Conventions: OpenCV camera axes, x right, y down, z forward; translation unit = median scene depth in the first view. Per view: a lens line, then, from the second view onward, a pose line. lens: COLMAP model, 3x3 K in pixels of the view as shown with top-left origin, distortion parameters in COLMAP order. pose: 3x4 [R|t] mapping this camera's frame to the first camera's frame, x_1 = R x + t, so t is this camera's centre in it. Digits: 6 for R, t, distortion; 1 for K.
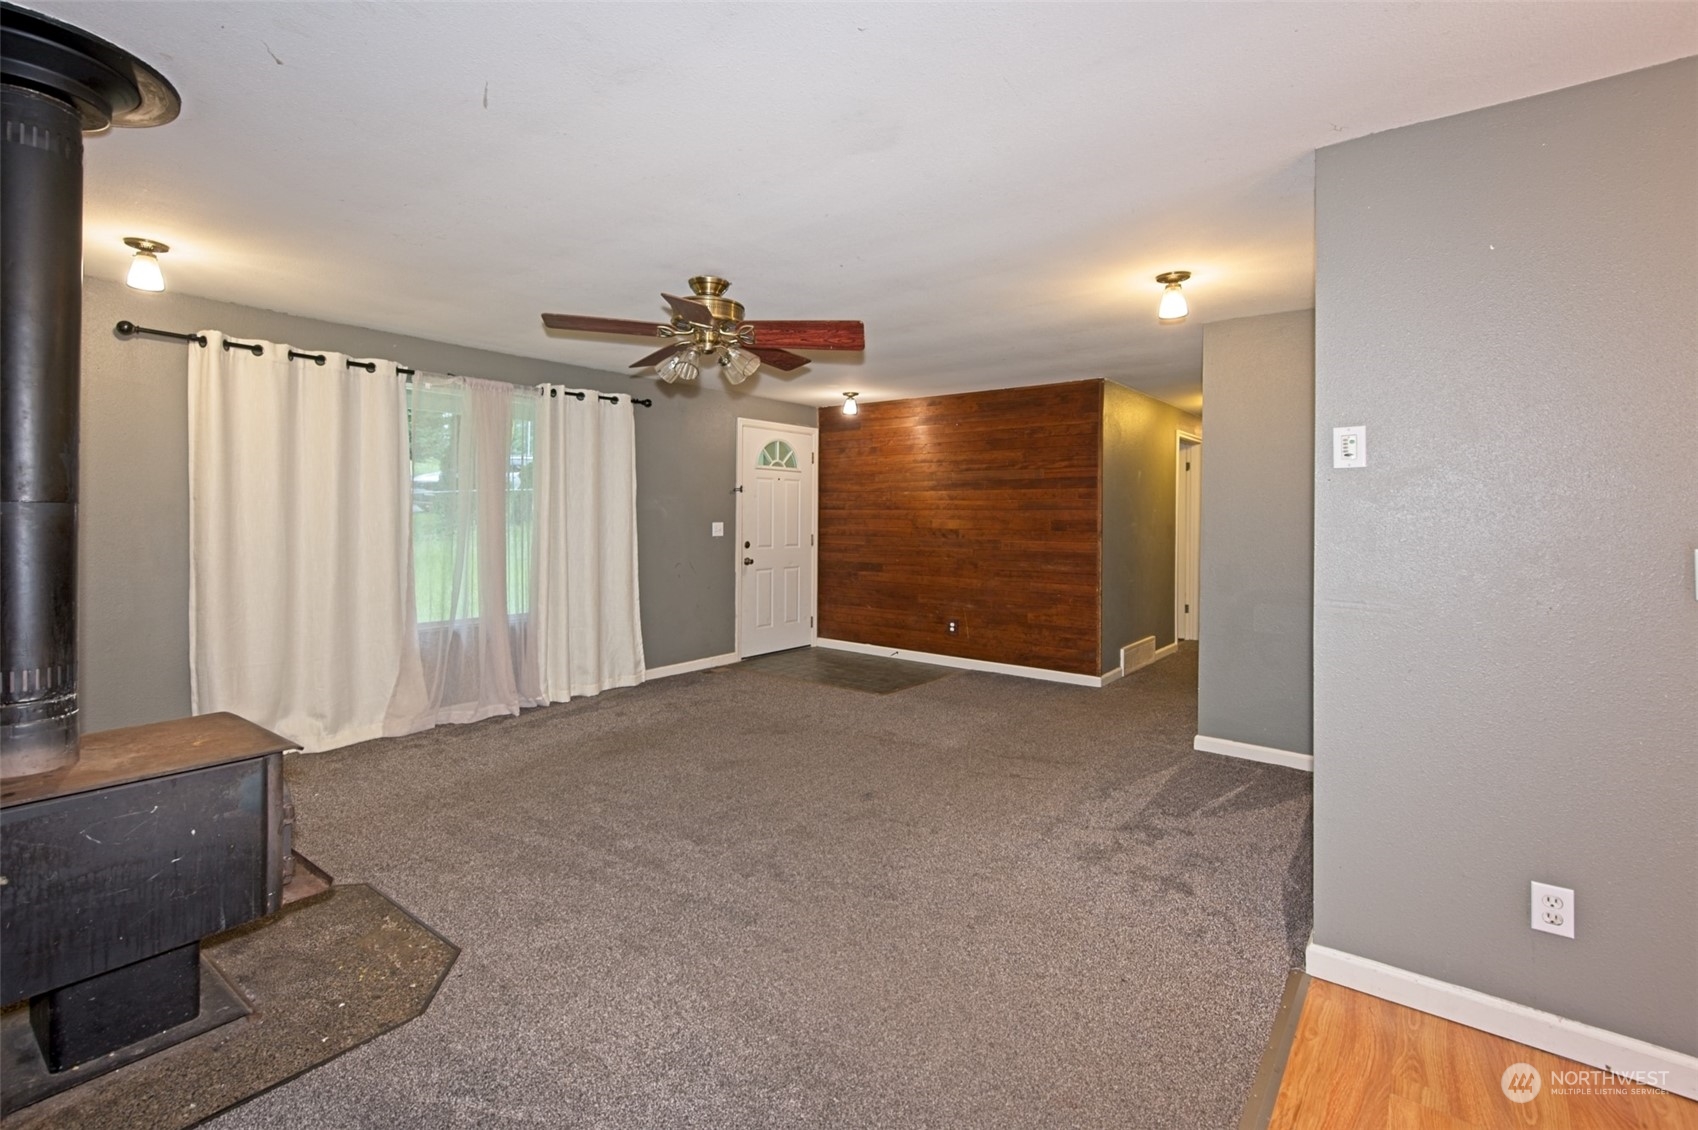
lens RADIAL K [[764.7, 0, 846.6], [0, 764.7, 534.5], [0, 0, 1]] dist [0.000510, -0.000259]
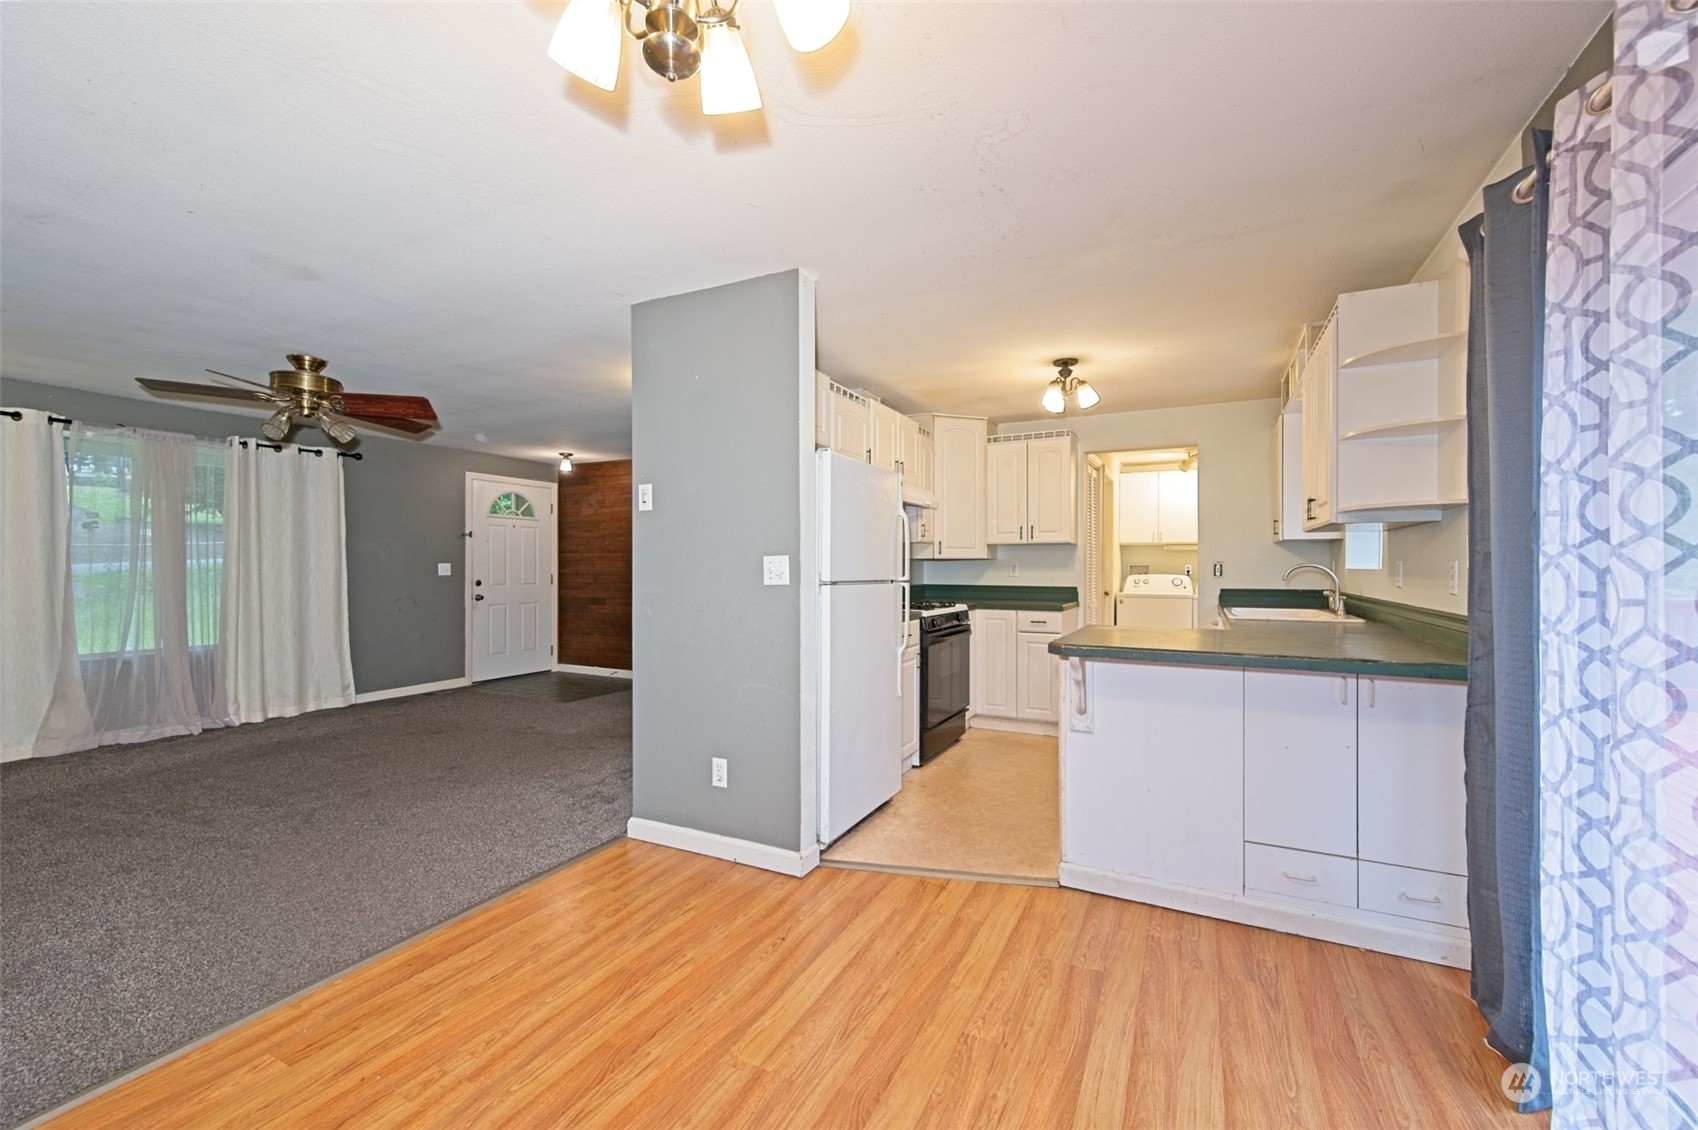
lens RADIAL K [[683.6, 0, 869.6], [0, 683.6, 575.4], [0, 0, 1]] dist [-0.000203, -0.002512]
pose [[0.975106, -0.005937, 0.221661, 0.270694], [0.008444, 0.999911, -0.010364, 0.022224], [-0.221580, 0.011978, 0.975069, -0.161265]]
